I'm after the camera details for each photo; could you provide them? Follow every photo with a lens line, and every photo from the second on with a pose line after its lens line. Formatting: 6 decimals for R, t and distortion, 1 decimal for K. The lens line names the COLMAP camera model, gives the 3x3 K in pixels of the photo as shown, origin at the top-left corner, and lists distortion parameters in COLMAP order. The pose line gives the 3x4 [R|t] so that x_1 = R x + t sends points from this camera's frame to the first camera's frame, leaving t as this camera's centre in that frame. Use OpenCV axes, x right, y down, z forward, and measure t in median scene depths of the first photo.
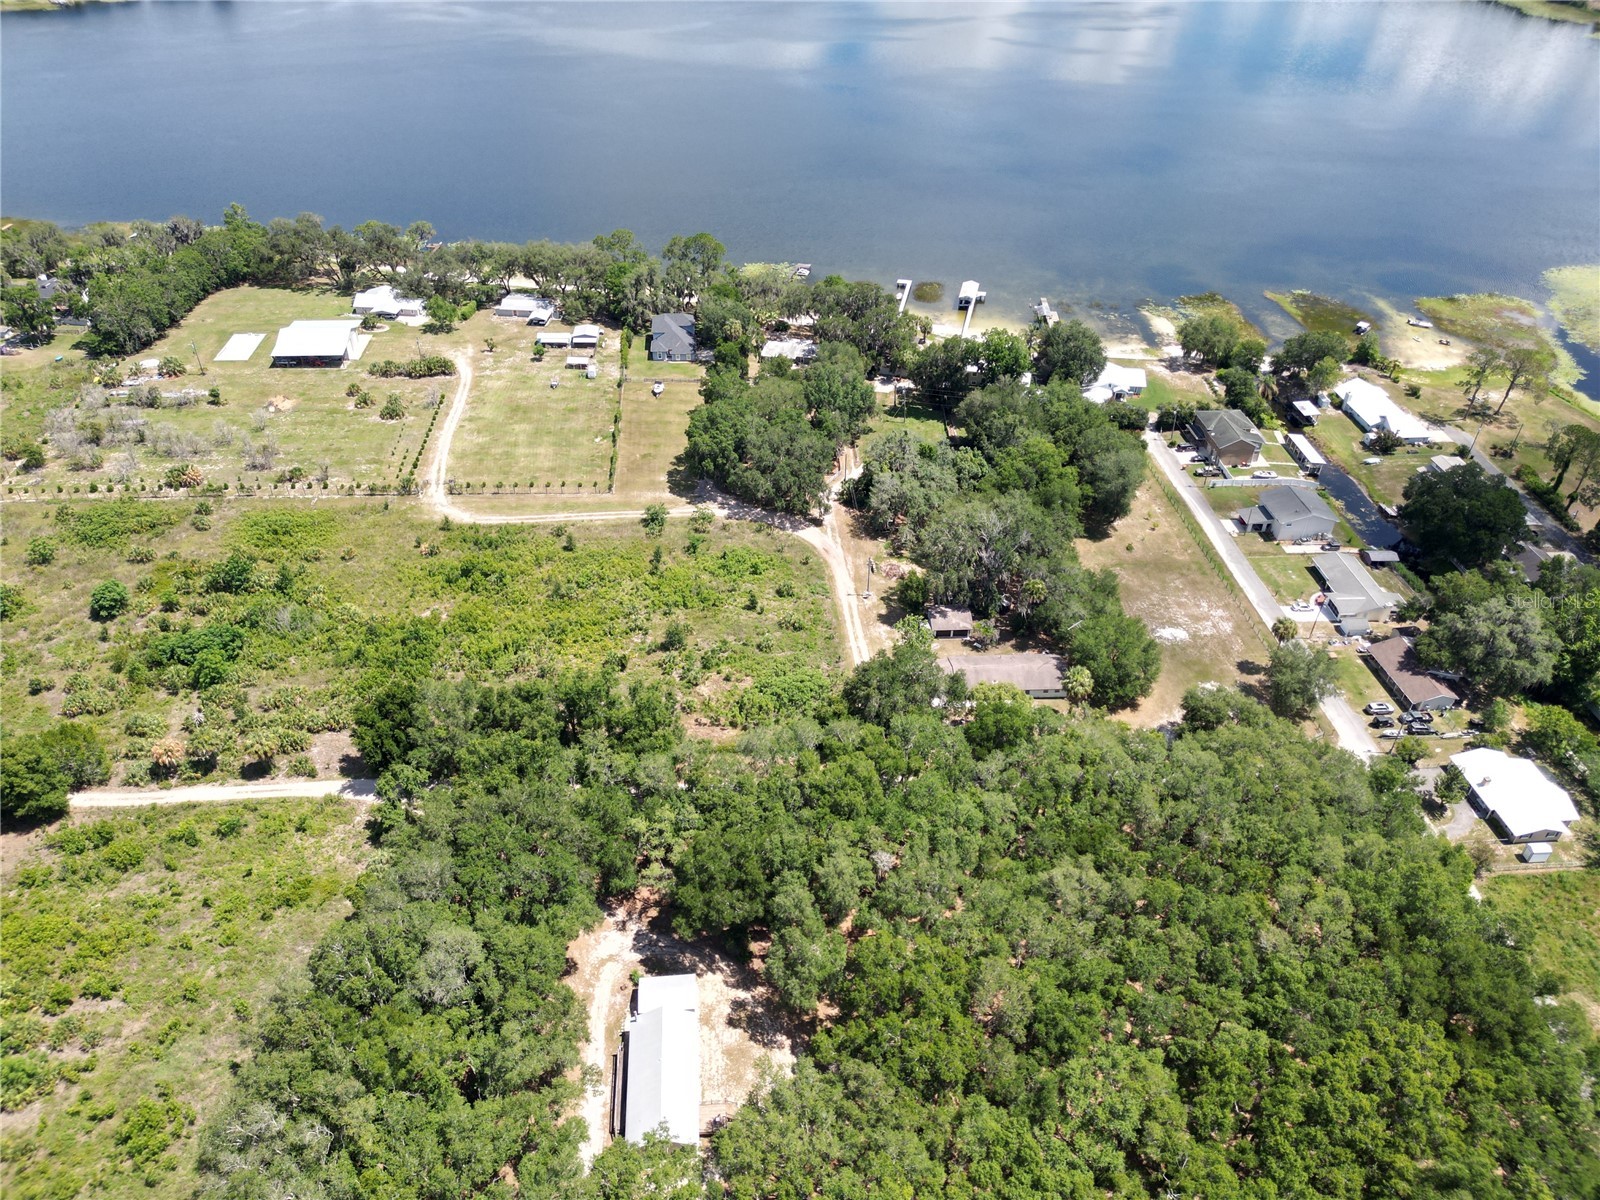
lens RADIAL K [[1148.7, 0, 796.6], [0, 1148.7, 574.3], [0, 0, 1]] dist [0.087481, -0.104530]
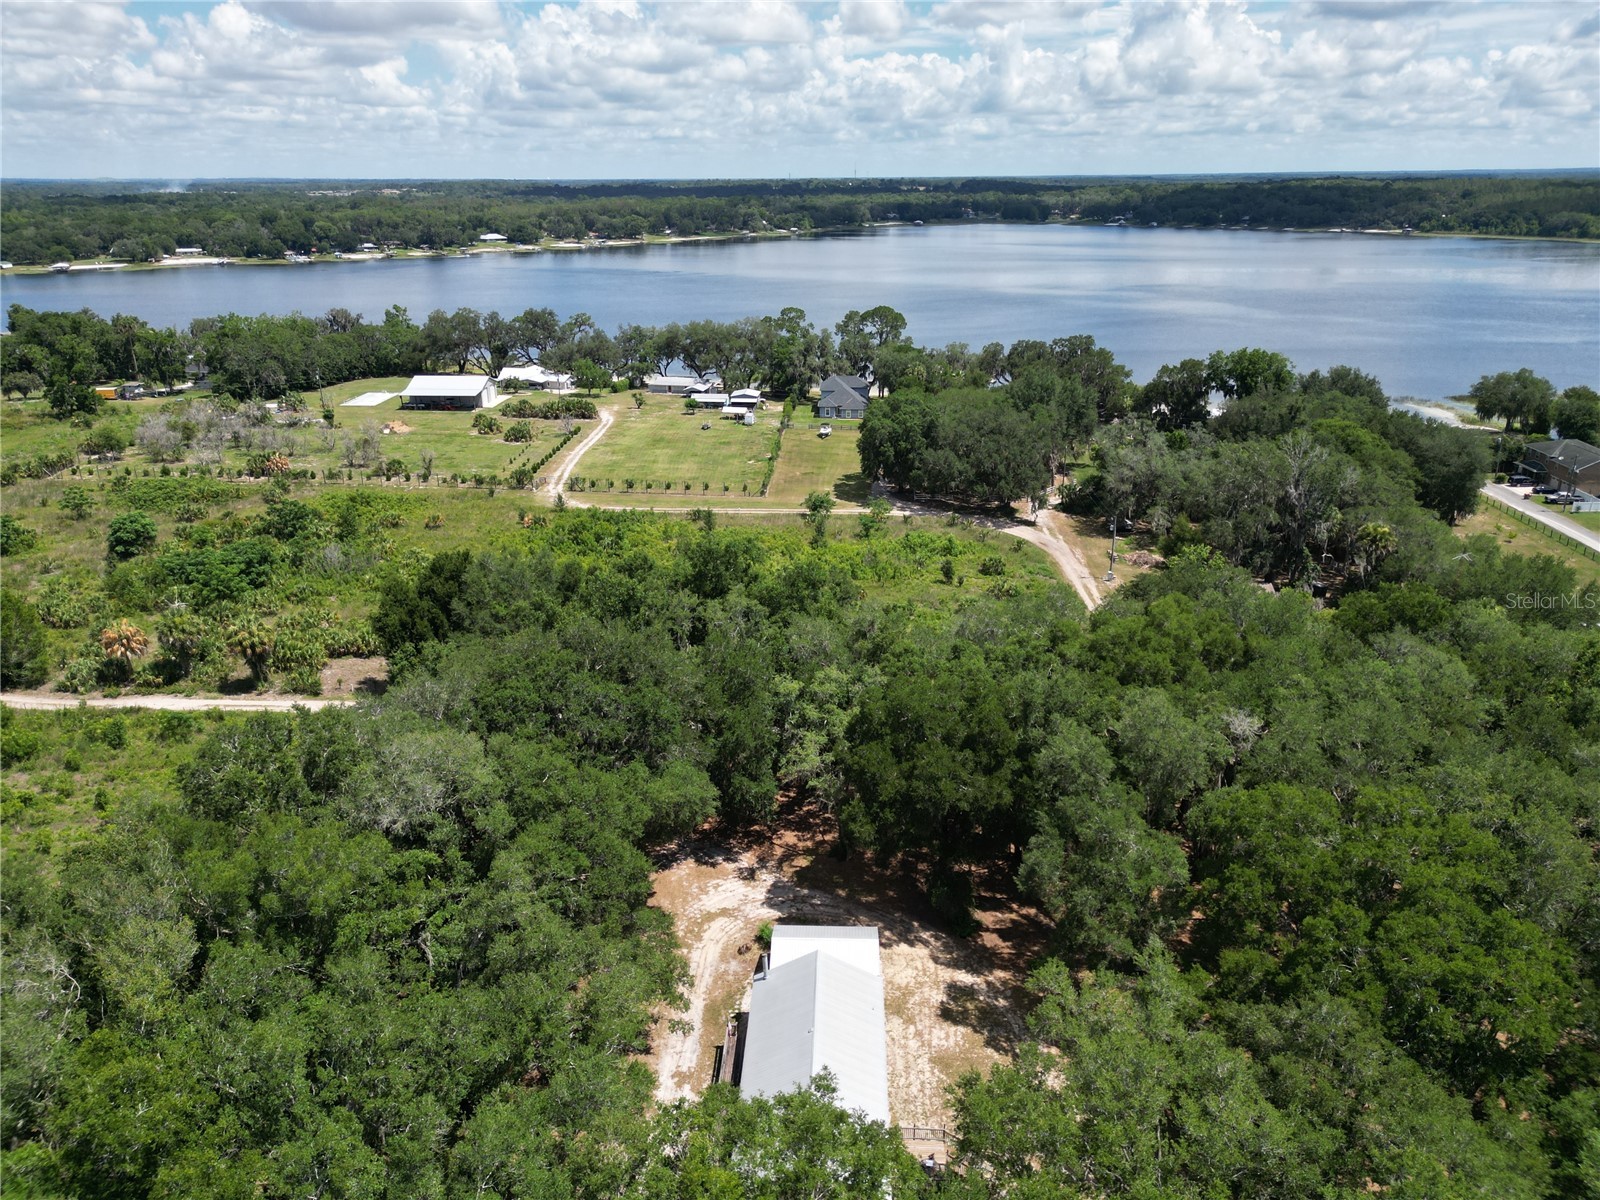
lens RADIAL K [[1148.7, 0, 796.6], [0, 1148.7, 574.3], [0, 0, 1]] dist [0.087481, -0.104530]
pose [[0.991421, 0.022619, -0.128733, -0.041749], [-0.056728, 0.961776, -0.267896, 0.233641], [0.117753, 0.272900, 0.954809, 0.309739]]
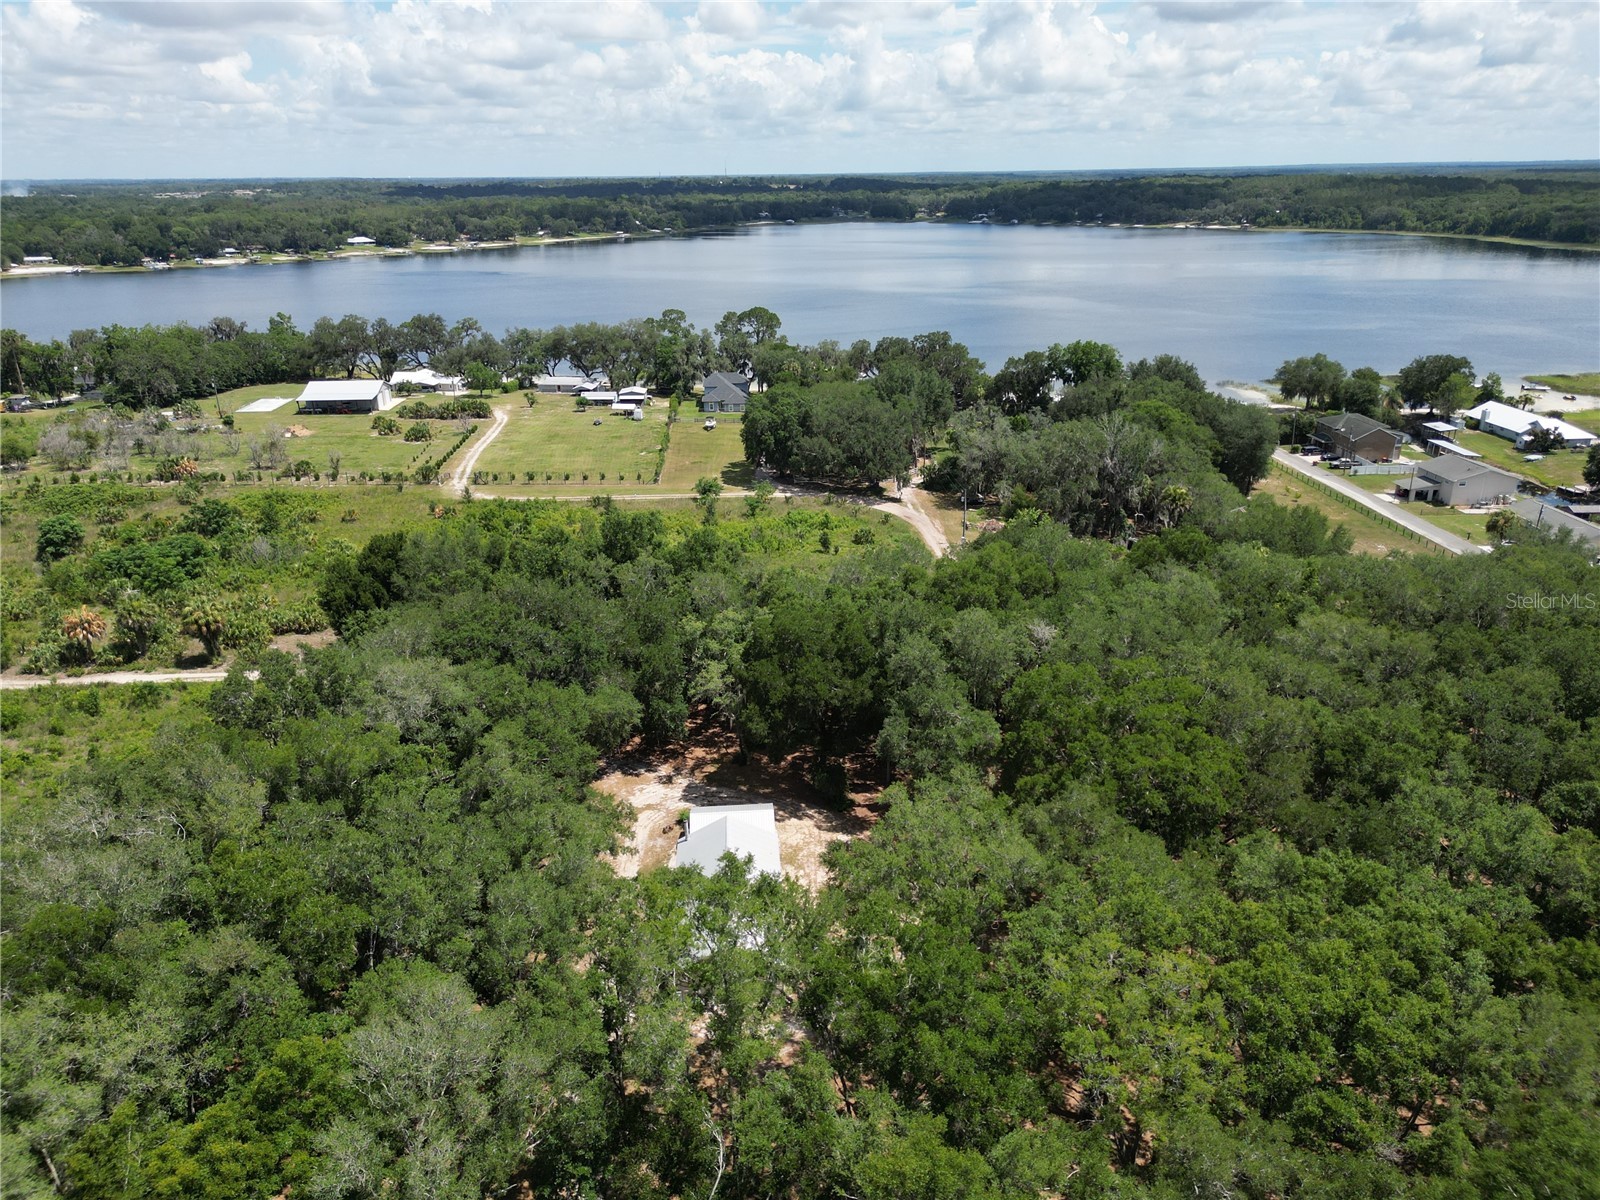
lens RADIAL K [[1148.7, 0, 796.6], [0, 1148.7, 574.3], [0, 0, 1]] dist [0.087481, -0.104530]
pose [[0.999390, -0.016546, -0.030759, -0.035470], [0.007684, 0.963252, -0.268490, 0.278198], [0.034071, 0.268090, 0.962791, 0.219310]]
